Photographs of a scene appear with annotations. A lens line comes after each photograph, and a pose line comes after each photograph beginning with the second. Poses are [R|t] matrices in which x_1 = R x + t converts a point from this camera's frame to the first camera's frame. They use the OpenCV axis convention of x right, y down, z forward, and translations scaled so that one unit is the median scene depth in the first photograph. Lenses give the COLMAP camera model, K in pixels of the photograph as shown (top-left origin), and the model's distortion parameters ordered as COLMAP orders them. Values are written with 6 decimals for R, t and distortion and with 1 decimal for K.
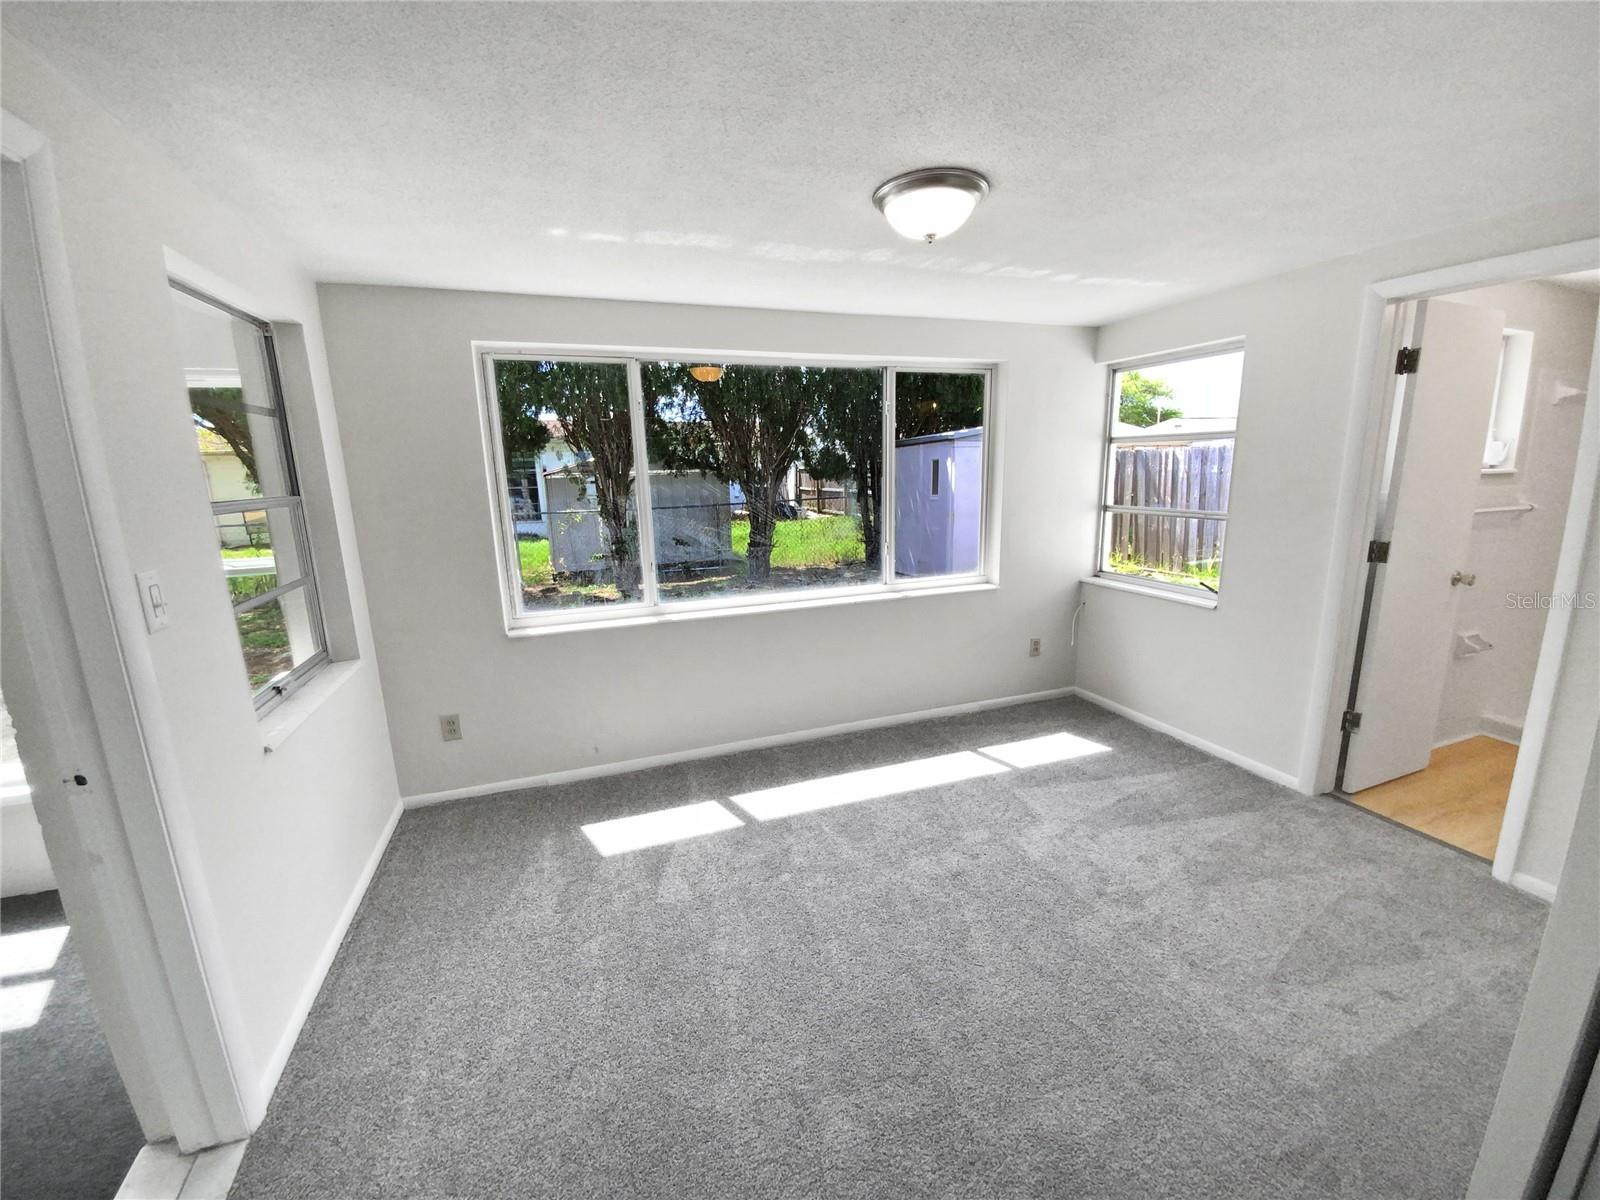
lens RADIAL K [[652.0, 0, 810.7], [0, 652.0, 602.1], [0, 0, 1]] dist [0.006338, -0.000290]
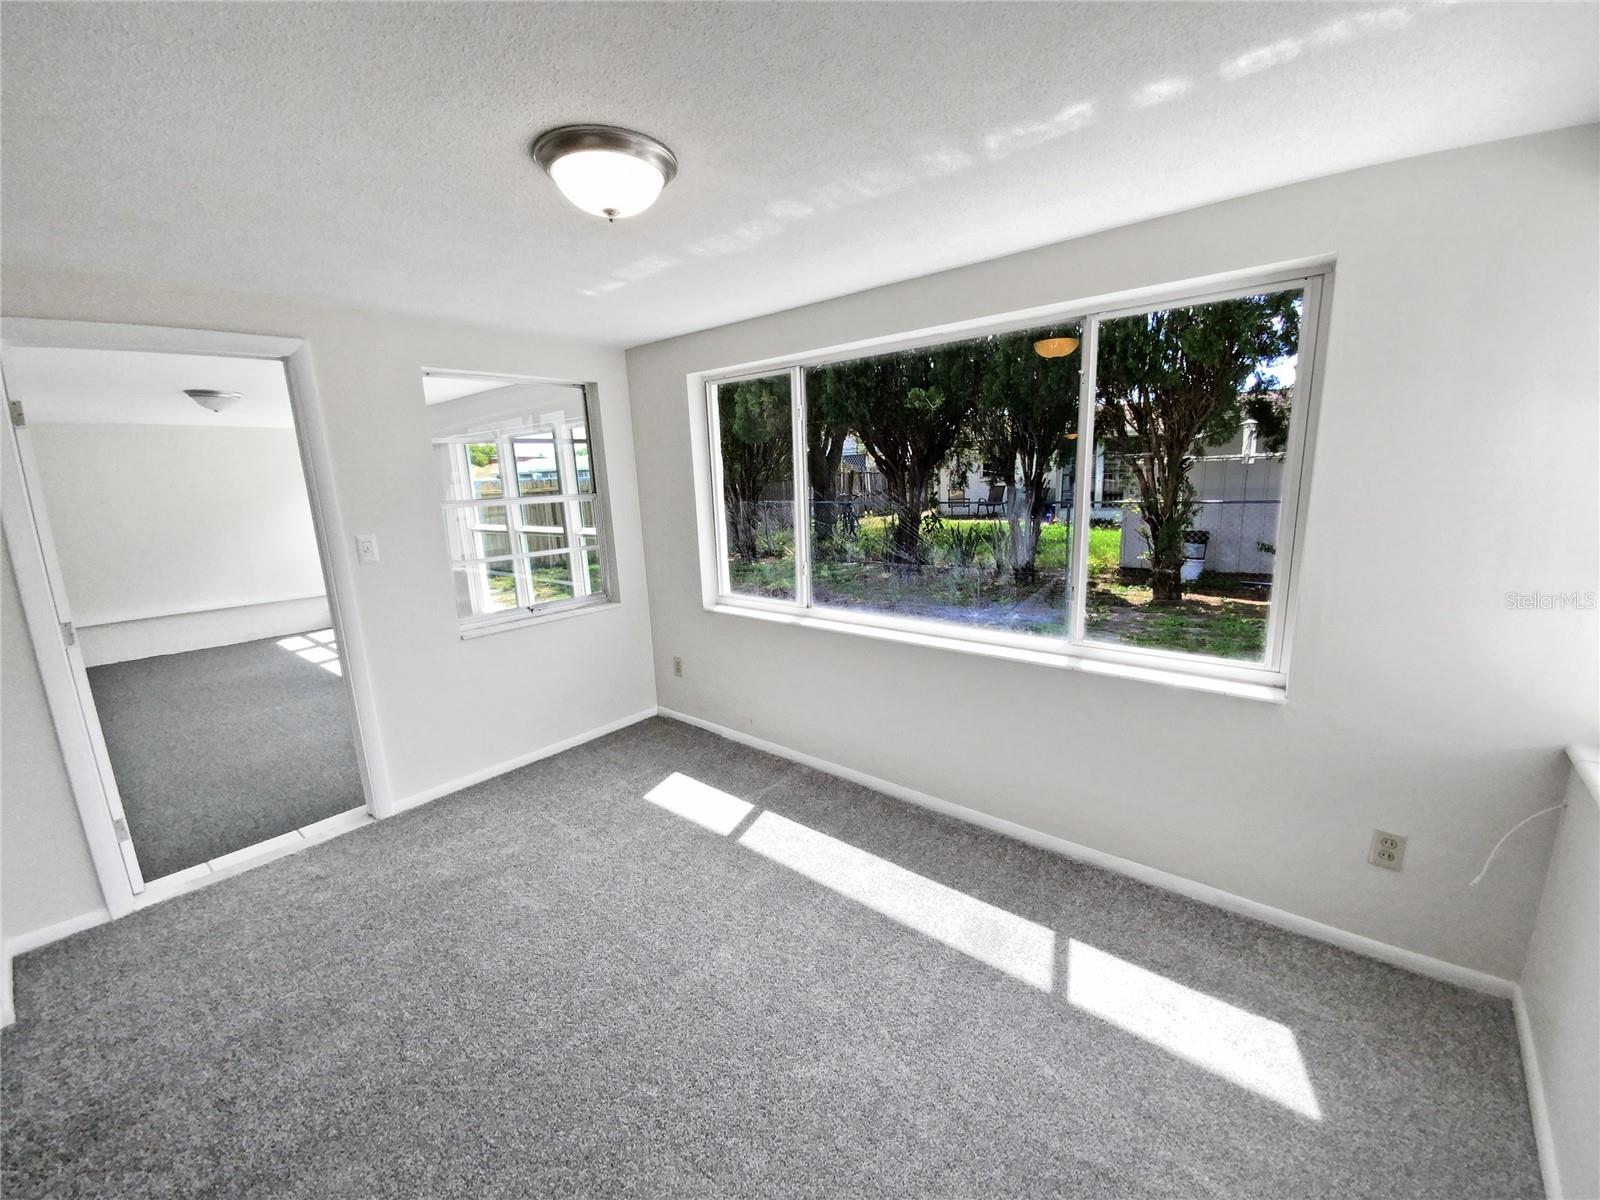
lens RADIAL K [[652.0, 0, 810.7], [0, 652.0, 602.1], [0, 0, 1]] dist [0.006338, -0.000290]
pose [[0.502862, 0.180475, -0.845316, 0.692158], [-0.150192, 0.981327, 0.120168, -0.139670], [0.851218, 0.066532, 0.520578, 0.524820]]
